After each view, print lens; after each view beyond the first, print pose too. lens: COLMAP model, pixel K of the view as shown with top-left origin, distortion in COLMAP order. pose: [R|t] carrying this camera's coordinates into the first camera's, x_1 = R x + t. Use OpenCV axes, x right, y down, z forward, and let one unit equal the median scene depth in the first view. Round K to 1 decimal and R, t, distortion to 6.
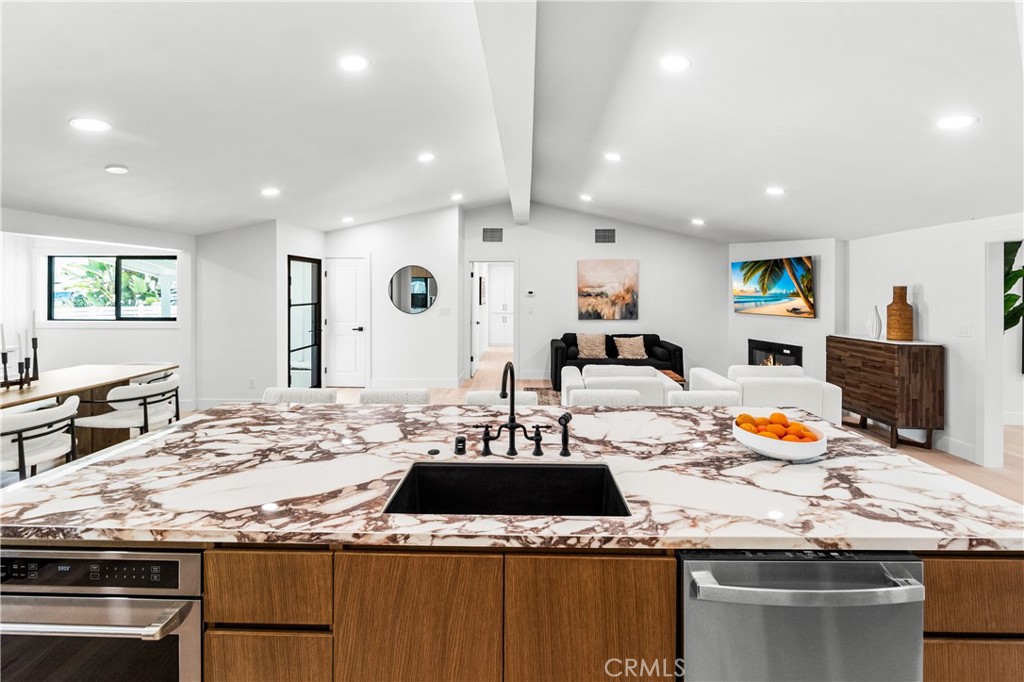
lens RADIAL K [[414.0, 0, 516.6], [0, 414.0, 292.9], [0, 0, 1]] dist [-0.001084, -0.000022]
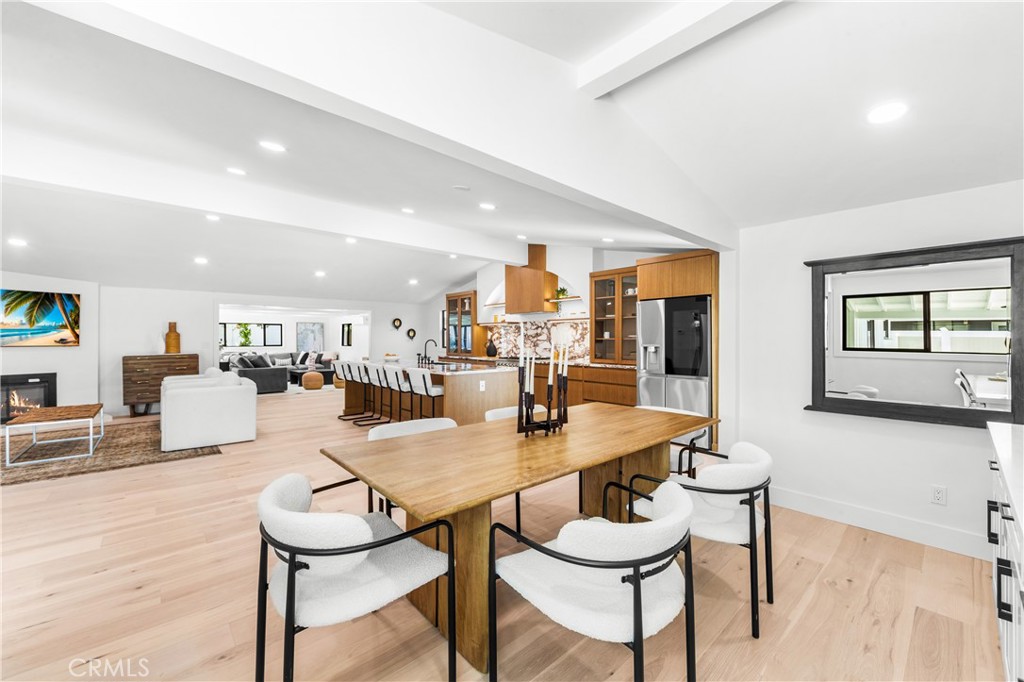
lens RADIAL K [[414.0, 0, 511.2], [0, 414.0, 333.6], [0, 0, 1]] dist [-0.001084, -0.000022]
pose [[-0.681710, 0.008286, 0.731576, -0.928481], [0.005470, 0.999966, -0.006228, 0.035187], [-0.731602, -0.000244, -0.681732, 0.828930]]
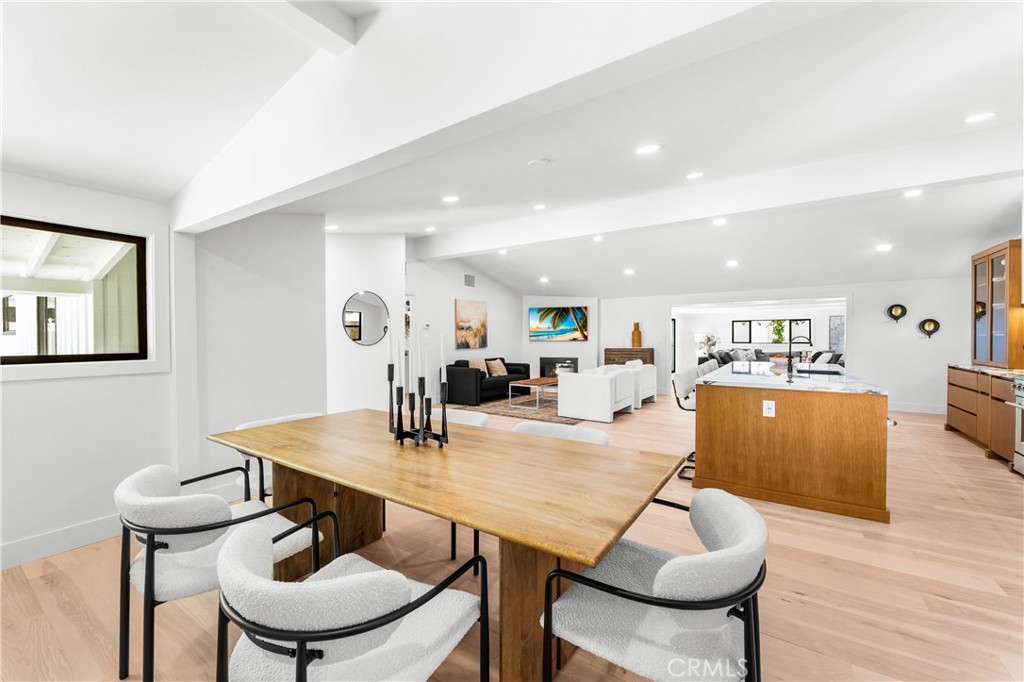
lens RADIAL K [[414.0, 0, 506.5], [0, 414.0, 336.9], [0, 0, 1]] dist [-0.001084, -0.000022]
pose [[0.536593, -0.002838, 0.843836, -0.913396], [0.011153, 0.999931, -0.003729, 0.041950], [-0.843767, 0.011412, 0.536588, 0.302760]]
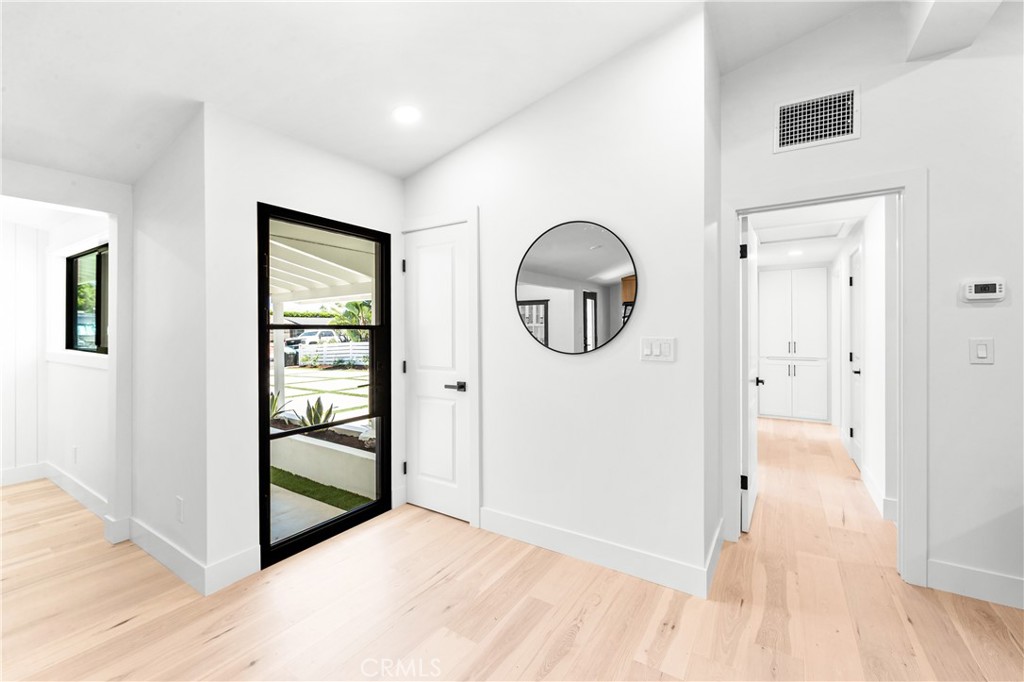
lens RADIAL K [[414.0, 0, 523.5], [0, 414.0, 331.9], [0, 0, 1]] dist [-0.001084, -0.000022]
pose [[0.862539, -0.002607, -0.505984, -0.110701], [-0.000011, 0.999987, -0.005171, 0.036049], [0.505990, 0.004466, 0.862528, 0.726982]]
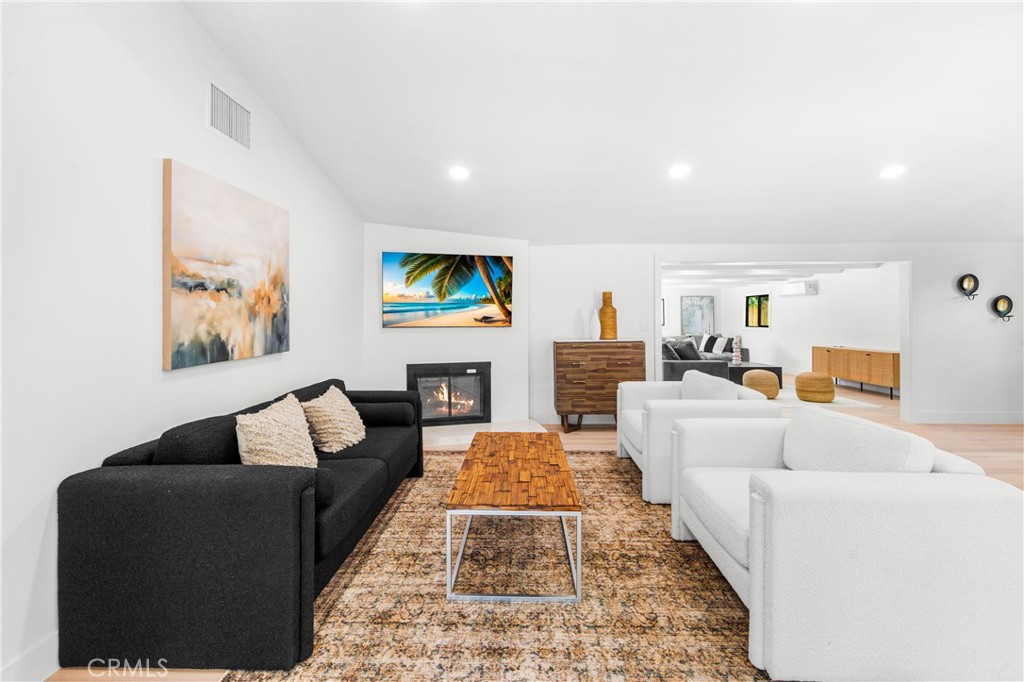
lens RADIAL K [[414.0, 0, 509.3], [0, 414.0, 311.5], [0, 0, 1]] dist [-0.001084, -0.000022]
pose [[-0.011359, 0.011442, 0.999870, -0.156720], [0.008130, 0.999903, -0.011350, 0.034645], [-0.999902, 0.008000, -0.011451, 0.928866]]
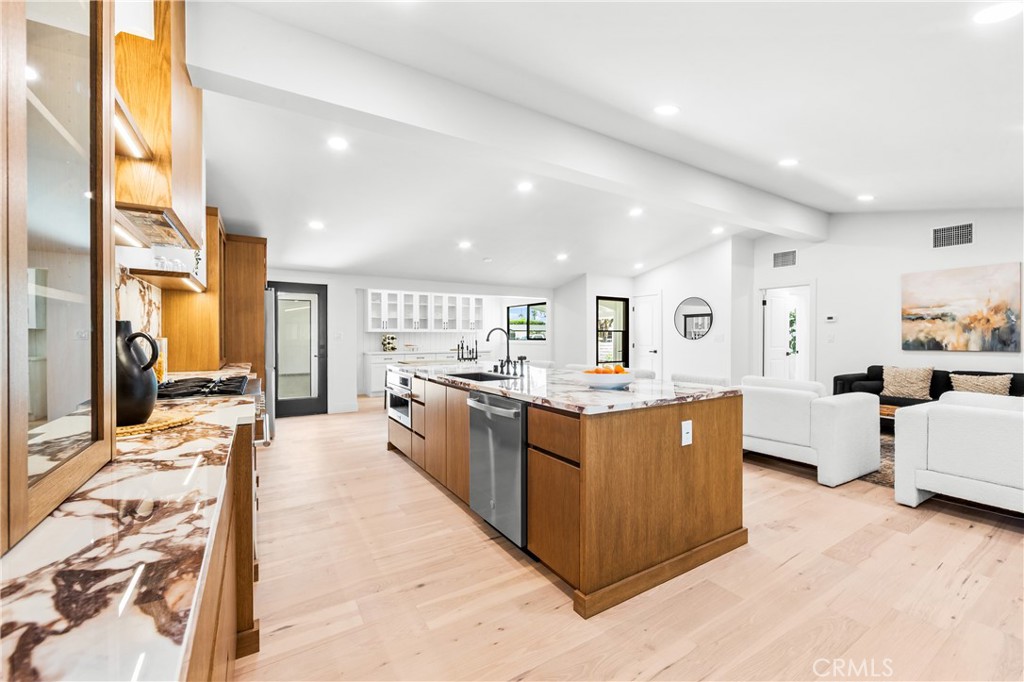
lens RADIAL K [[414.0, 0, 520.1], [0, 414.0, 335.0], [0, 0, 1]] dist [-0.001084, -0.000022]
pose [[0.555473, -0.004807, -0.831521, 0.473323], [-0.006454, 0.999928, -0.010092, 0.057489], [0.831509, 0.010972, 0.555402, -0.027331]]
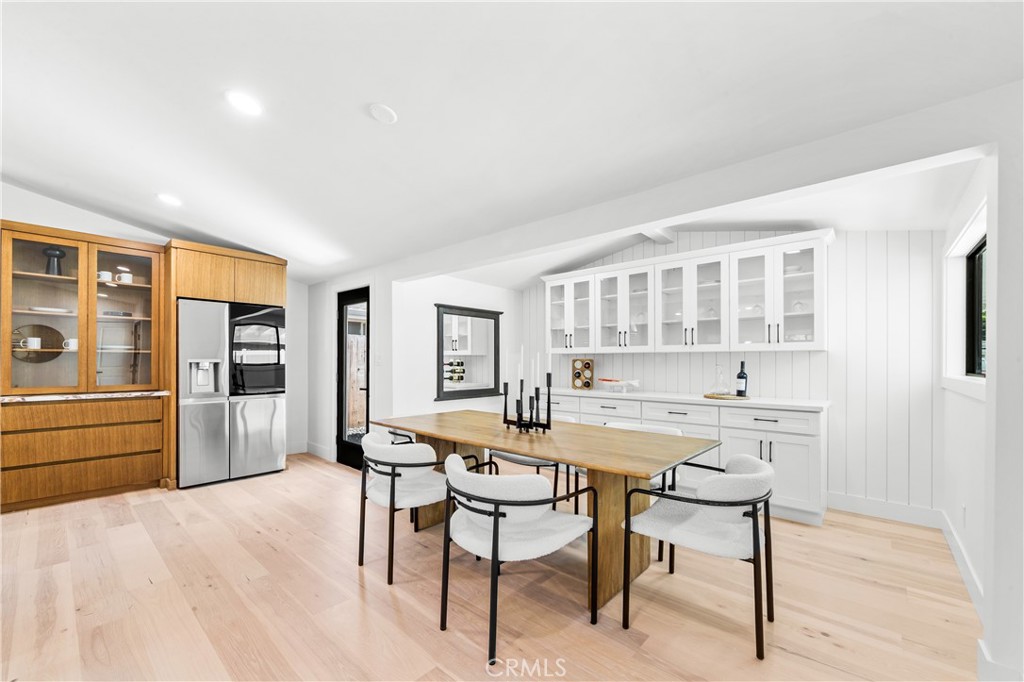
lens RADIAL K [[414.0, 0, 508.6], [0, 414.0, 359.4], [0, 0, 1]] dist [-0.001084, -0.000022]
pose [[-0.648638, -0.008828, -0.761046, -0.303029], [-0.012609, 0.999920, -0.000853, 0.048802], [0.760993, 0.009043, -0.648698, 0.820508]]
